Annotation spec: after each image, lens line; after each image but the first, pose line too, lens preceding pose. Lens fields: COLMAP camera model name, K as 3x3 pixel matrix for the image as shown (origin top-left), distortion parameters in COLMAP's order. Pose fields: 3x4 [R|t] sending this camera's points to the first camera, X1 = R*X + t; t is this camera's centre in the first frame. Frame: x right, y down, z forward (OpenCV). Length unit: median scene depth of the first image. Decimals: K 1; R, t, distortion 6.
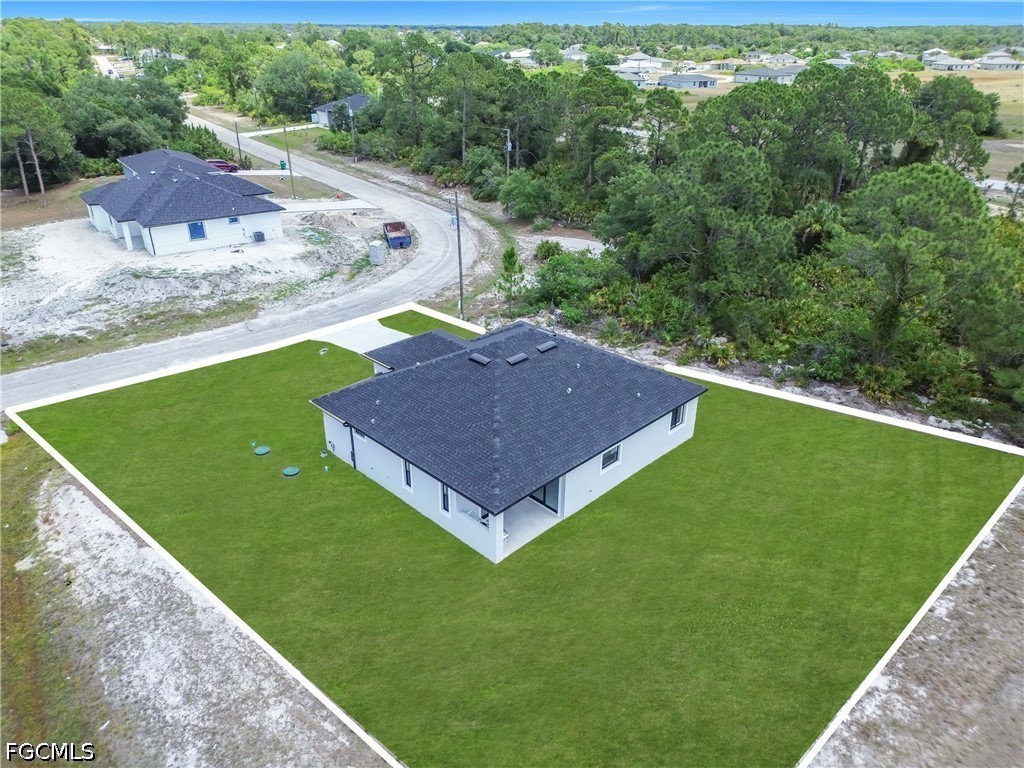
lens RADIAL K [[719.1, 0, 512.0], [0, 719.1, 384.0], [0, 0, 1]] dist [0.058750, -0.067981]
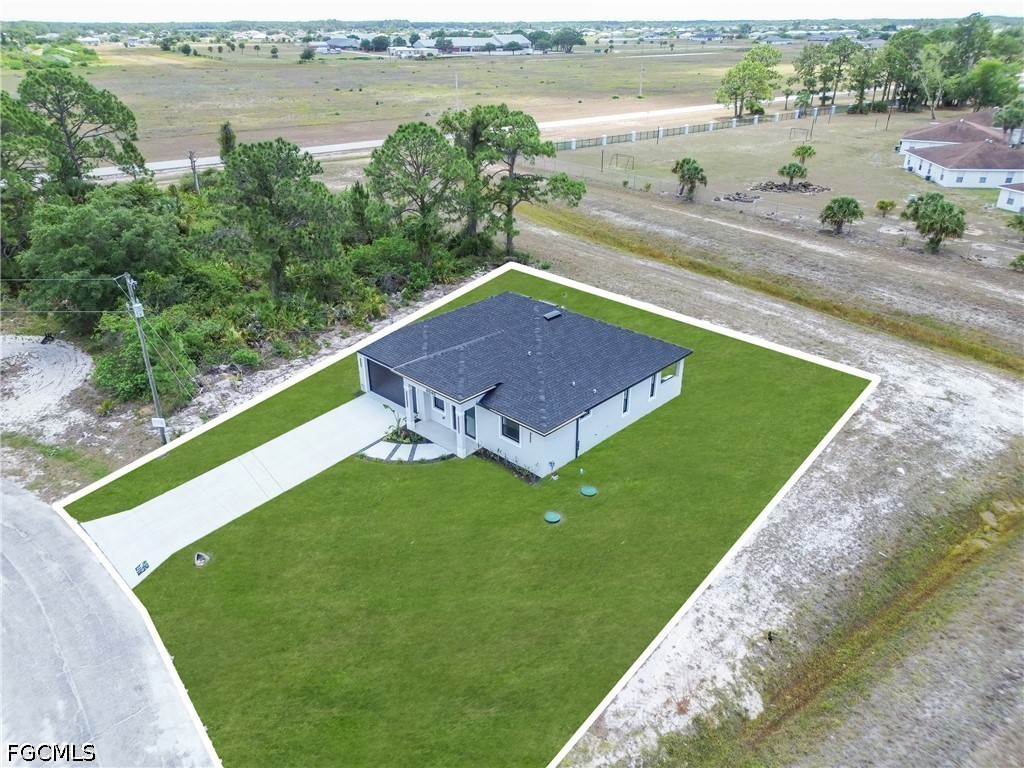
lens RADIAL K [[719.1, 0, 512.0], [0, 719.1, 384.0], [0, 0, 1]] dist [0.058750, -0.067981]
pose [[-0.018334, -0.452393, 0.891630, -0.963472], [0.445569, 0.794634, 0.412342, -0.386980], [-0.895060, 0.404842, 0.187003, 0.739917]]
